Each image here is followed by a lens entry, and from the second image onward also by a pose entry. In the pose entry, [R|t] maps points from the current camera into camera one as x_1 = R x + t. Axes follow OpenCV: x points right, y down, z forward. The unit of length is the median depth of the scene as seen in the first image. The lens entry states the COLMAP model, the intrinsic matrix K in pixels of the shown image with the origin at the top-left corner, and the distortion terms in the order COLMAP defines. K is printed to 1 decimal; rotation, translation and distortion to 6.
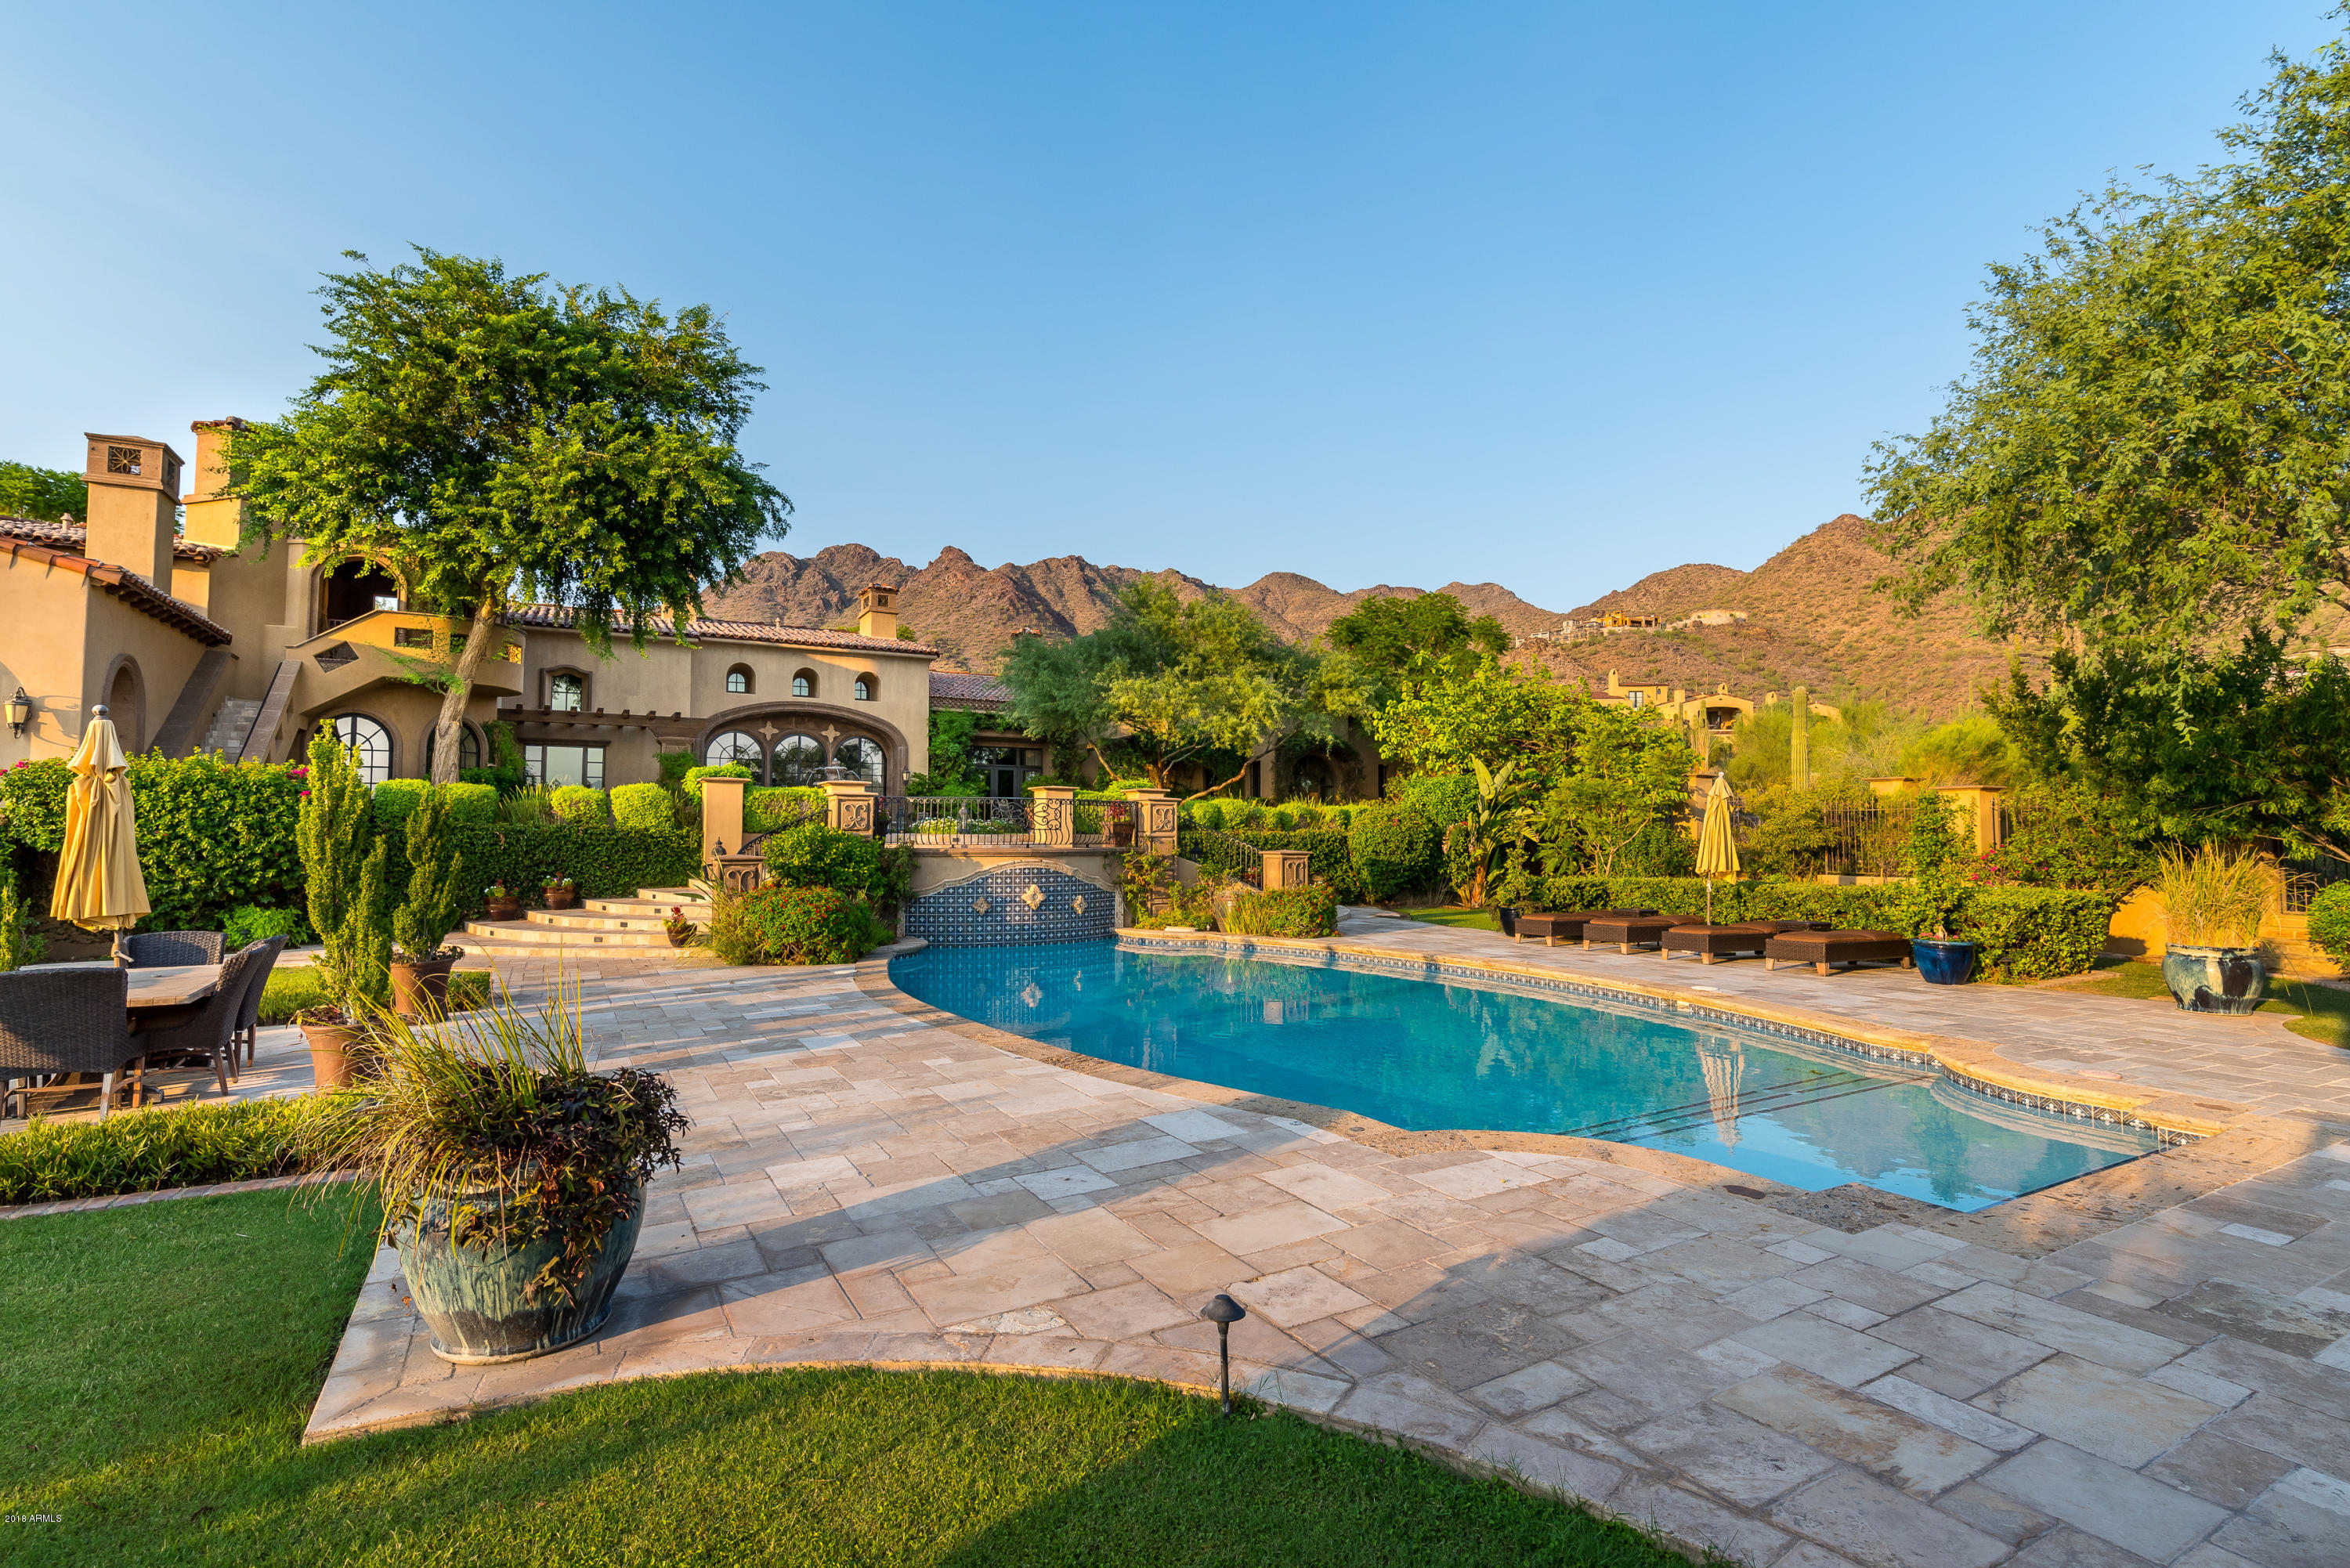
lens RADIAL K [[1105.0, 0, 1179.9], [0, 1105.0, 781.6], [0, 0, 1]] dist [0.001098, 0.000269]
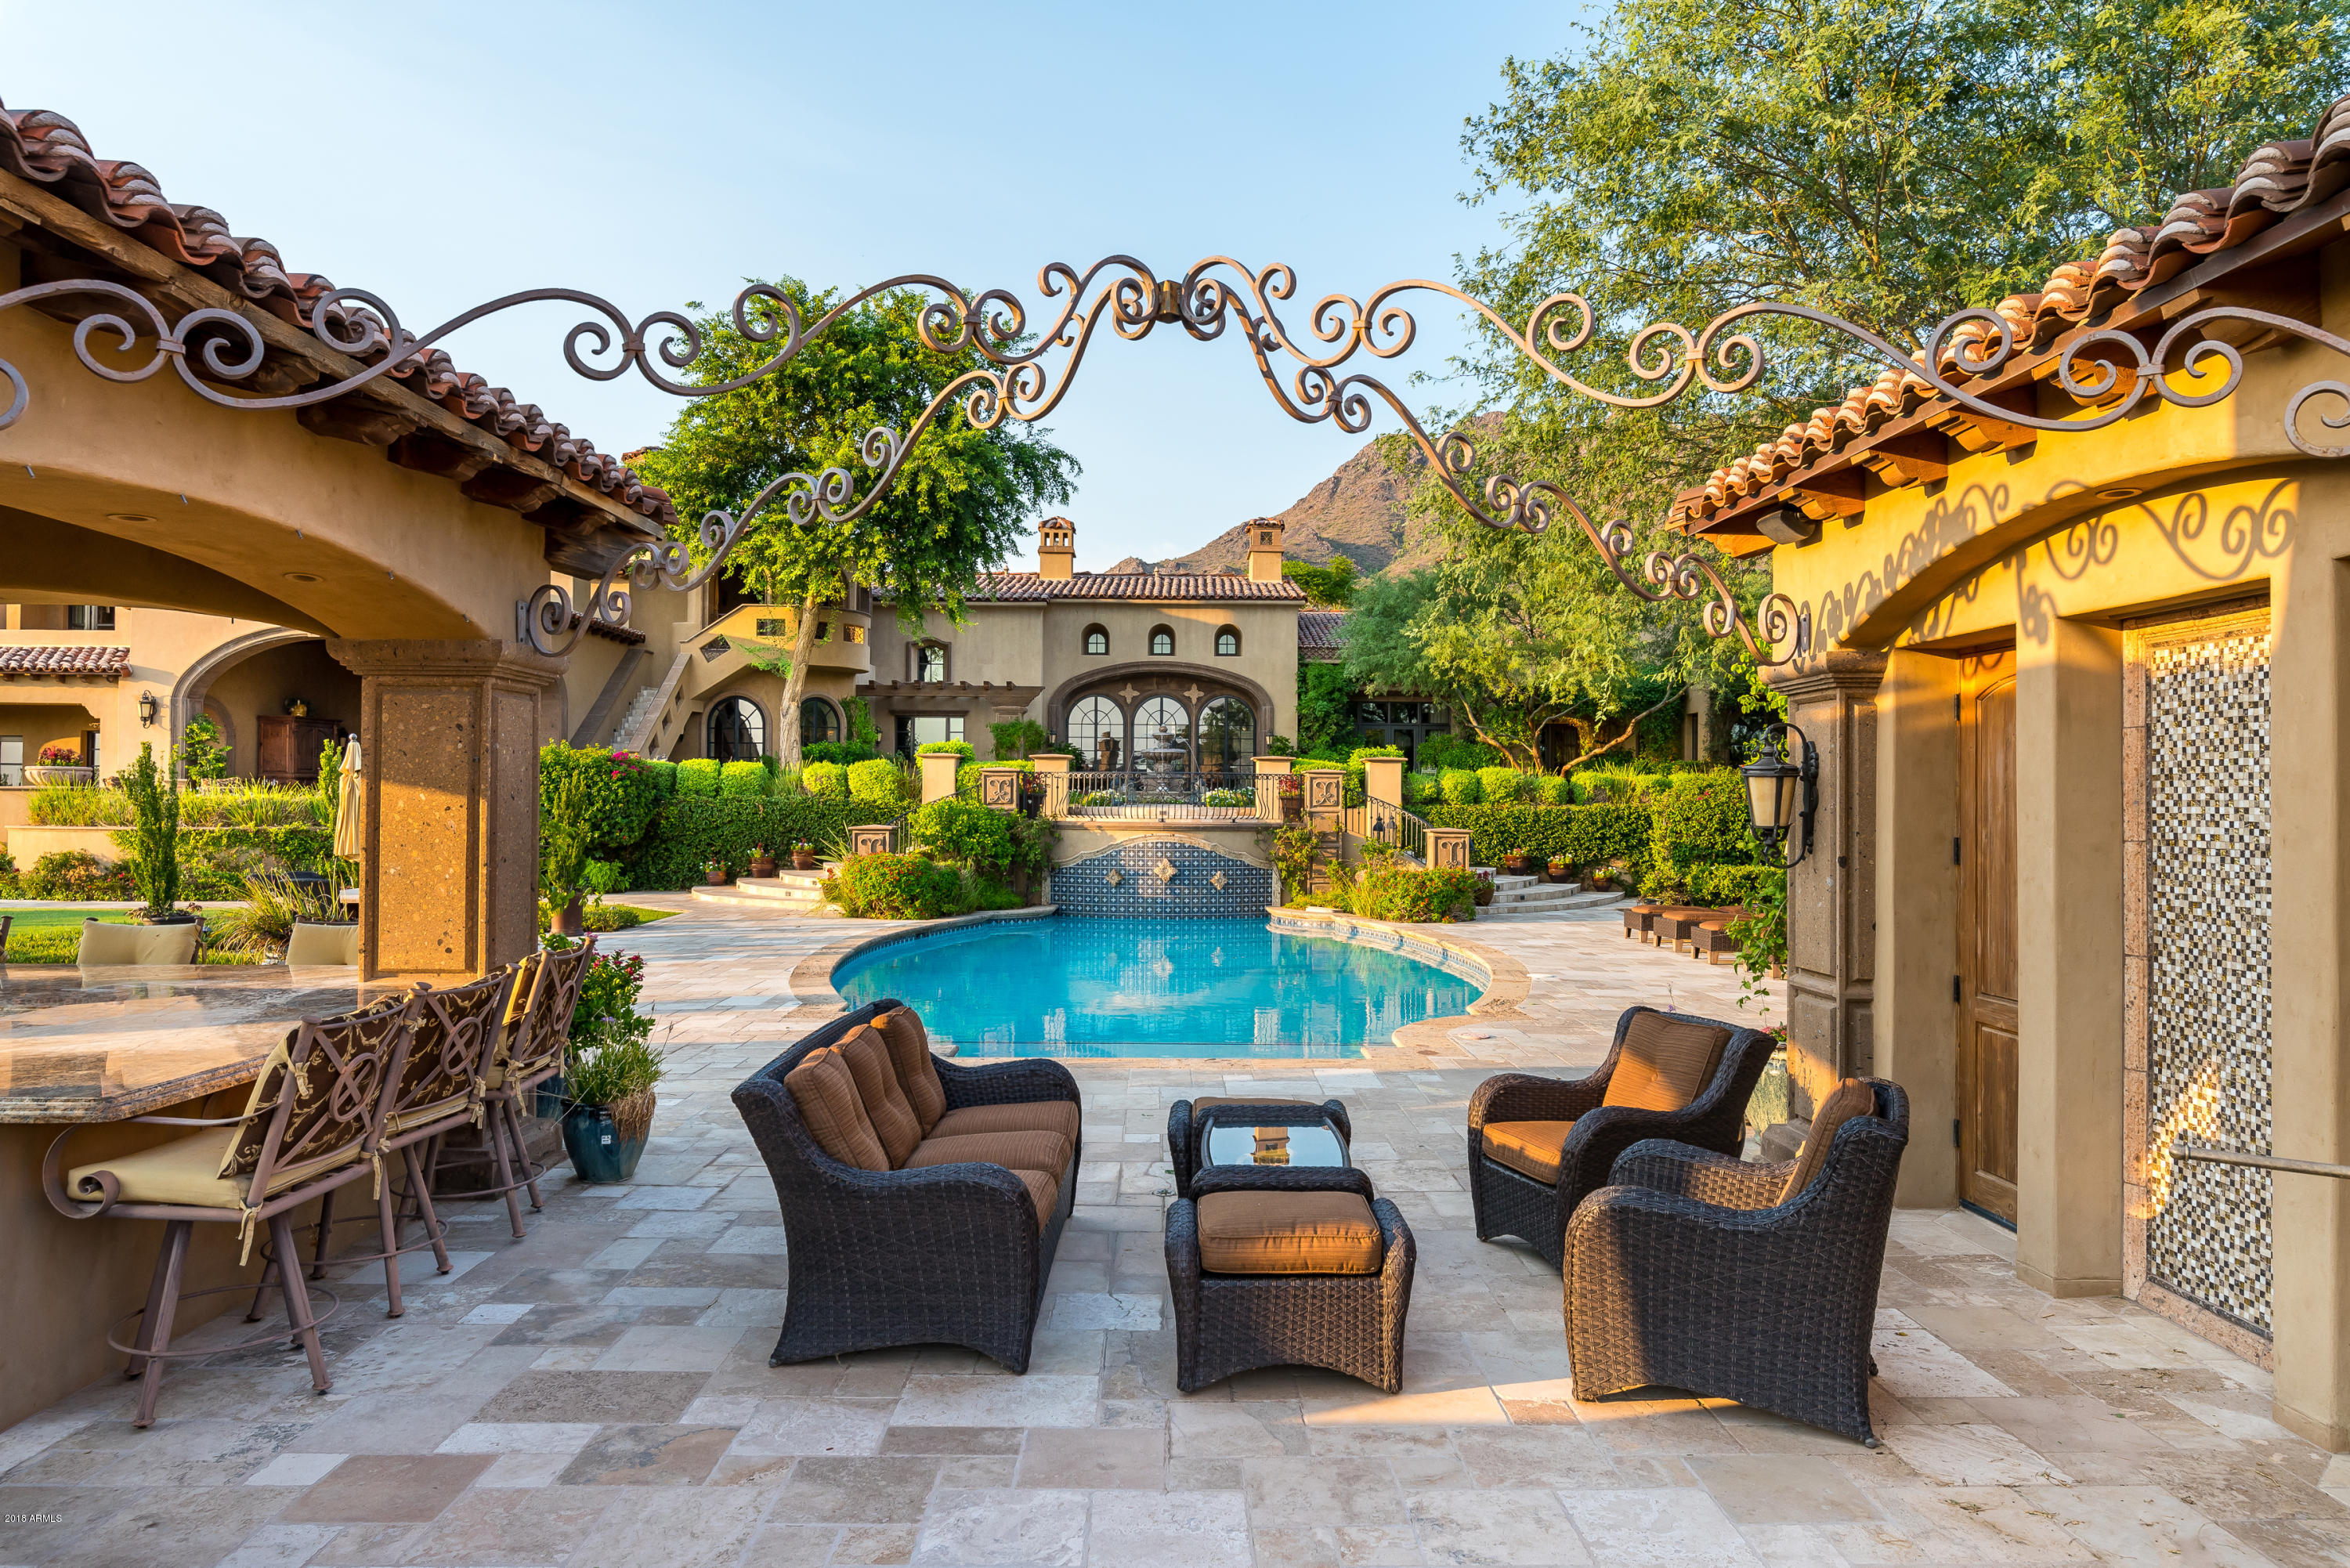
lens RADIAL K [[1505.2, 0, 1180.2], [0, 1505.2, 786.9], [0, 0, 1]] dist [-0.000631, 0.000197]
pose [[0.878055, 0.001063, -0.478559, 0.412373], [0.016992, 0.999298, 0.033396, -0.013203], [0.478259, -0.037455, 0.877420, -0.146253]]
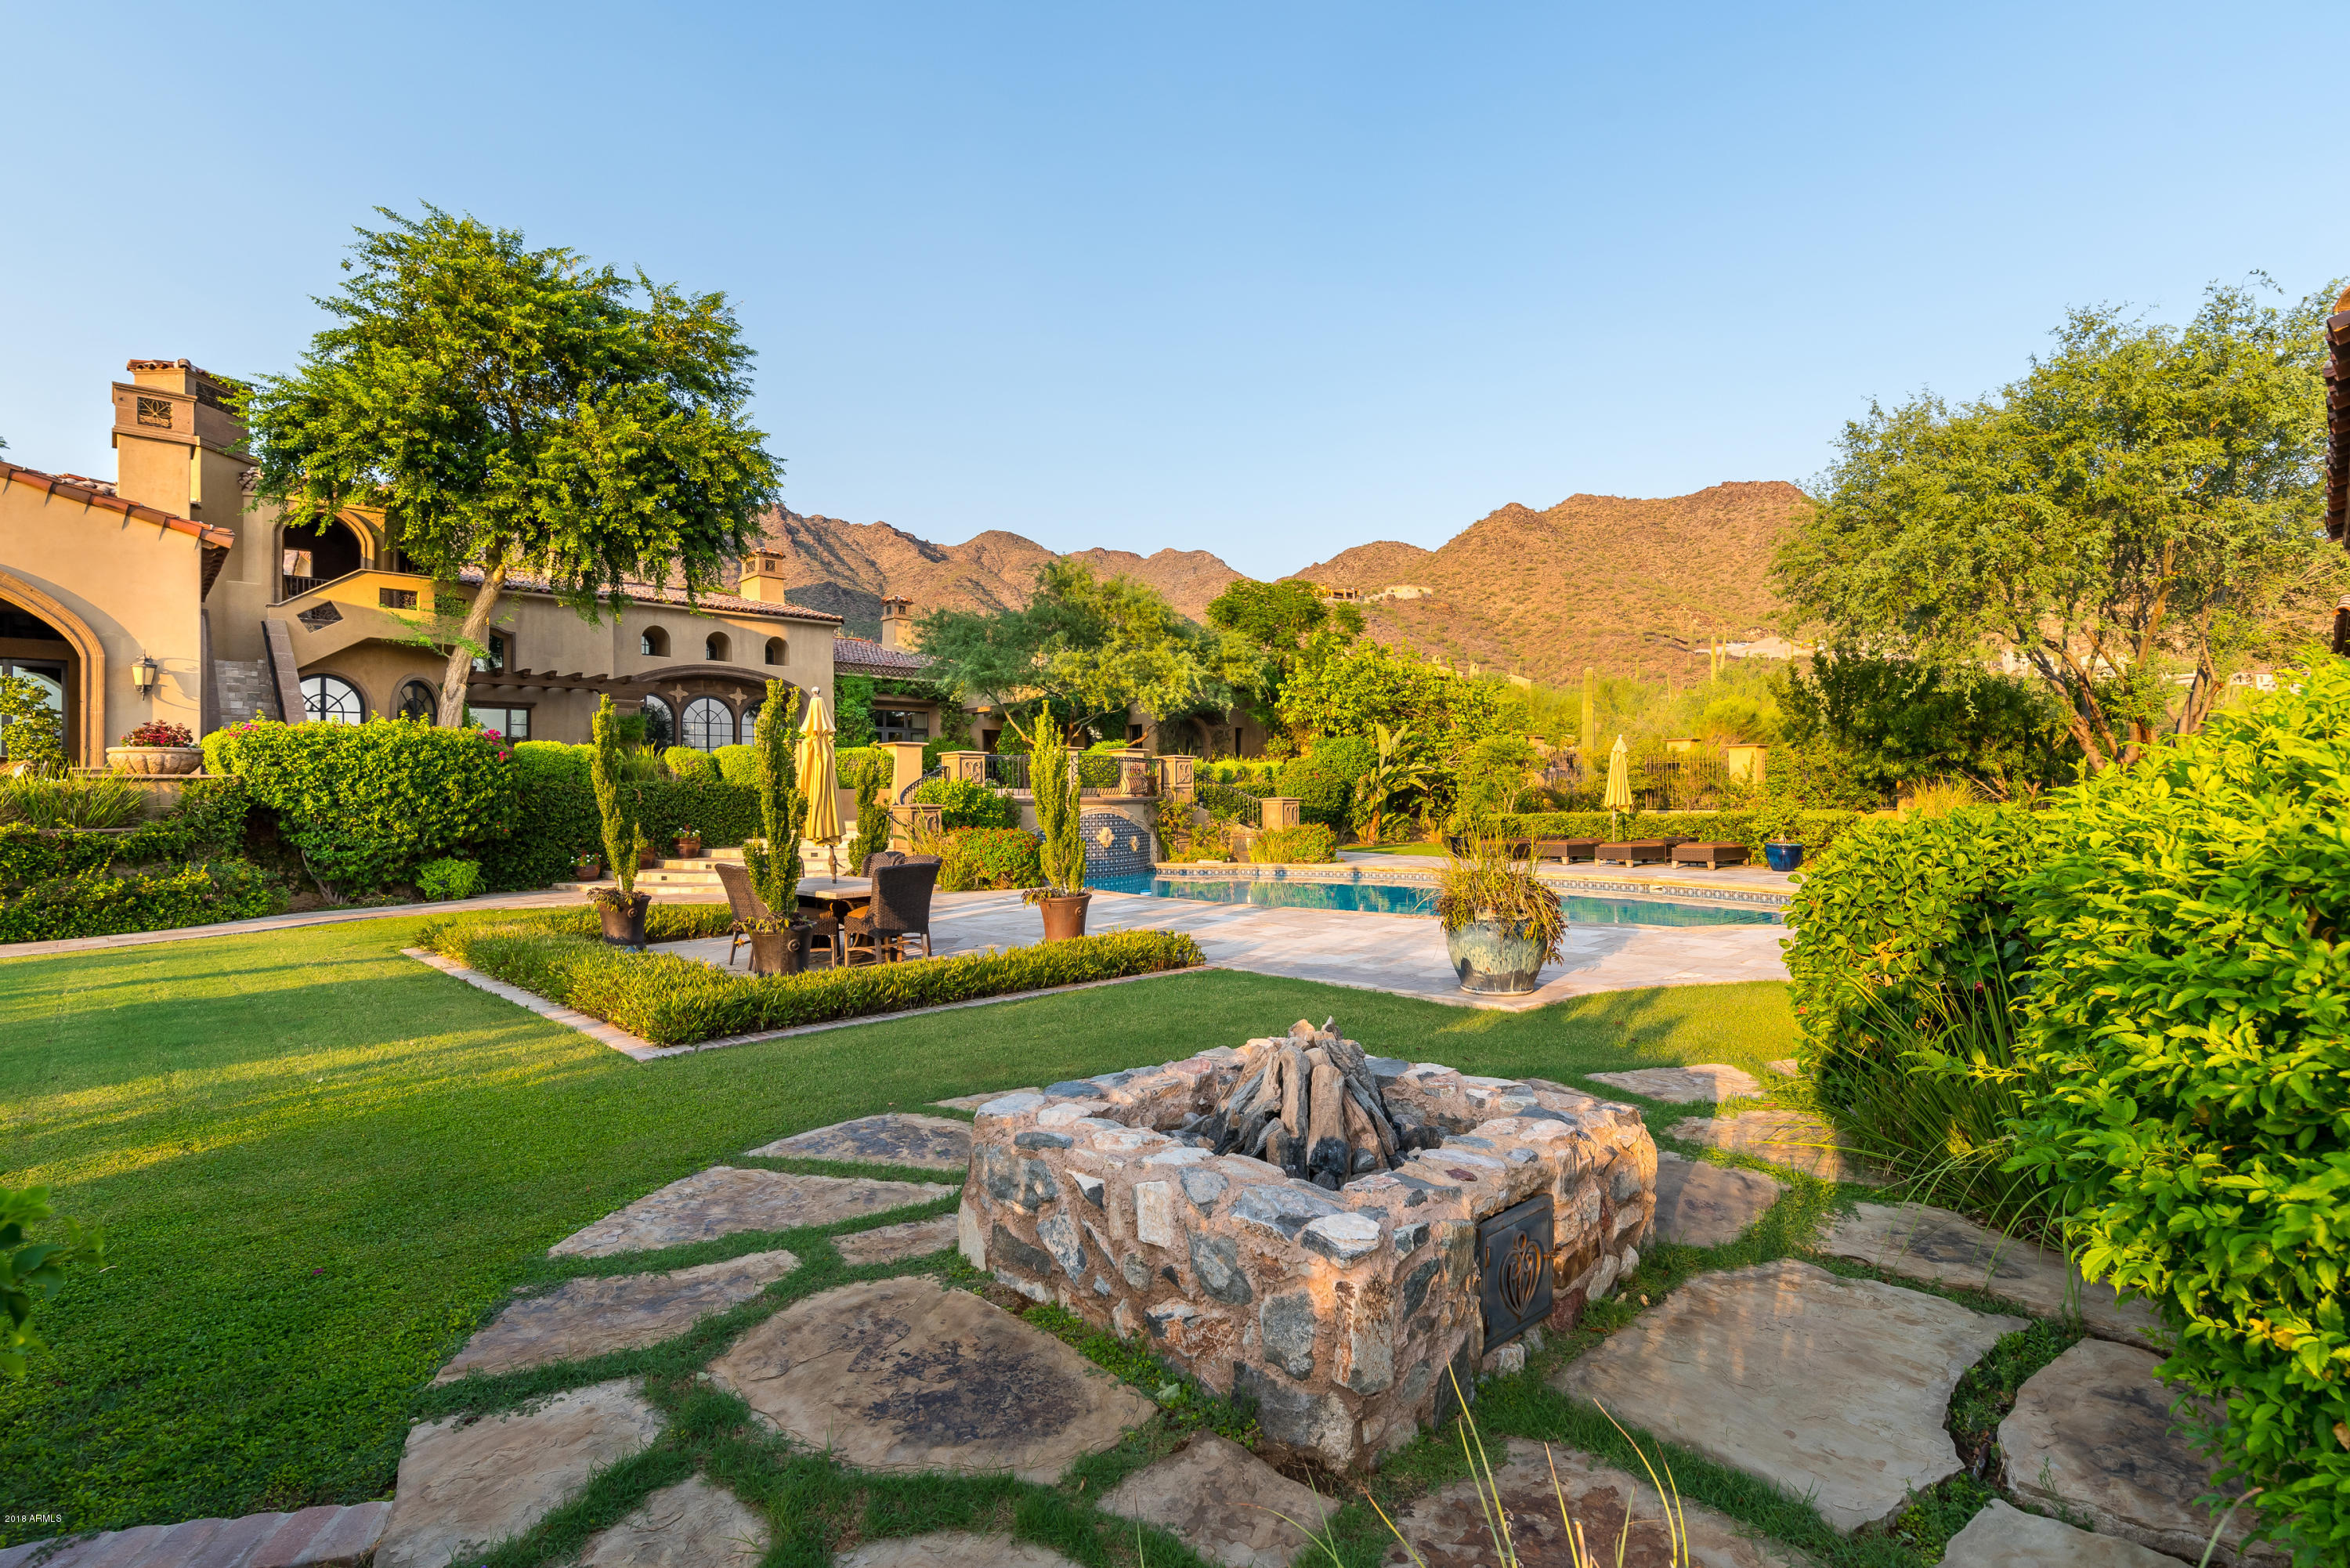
lens RADIAL K [[1105.0, 0, 1180.9], [0, 1105.0, 793.6], [0, 0, 1]] dist [0.001098, 0.000269]
pose [[0.967140, -0.013306, 0.253895, -0.279238], [0.001809, 0.998964, 0.045464, 0.000985], [-0.254237, -0.043511, 0.966163, -0.149981]]
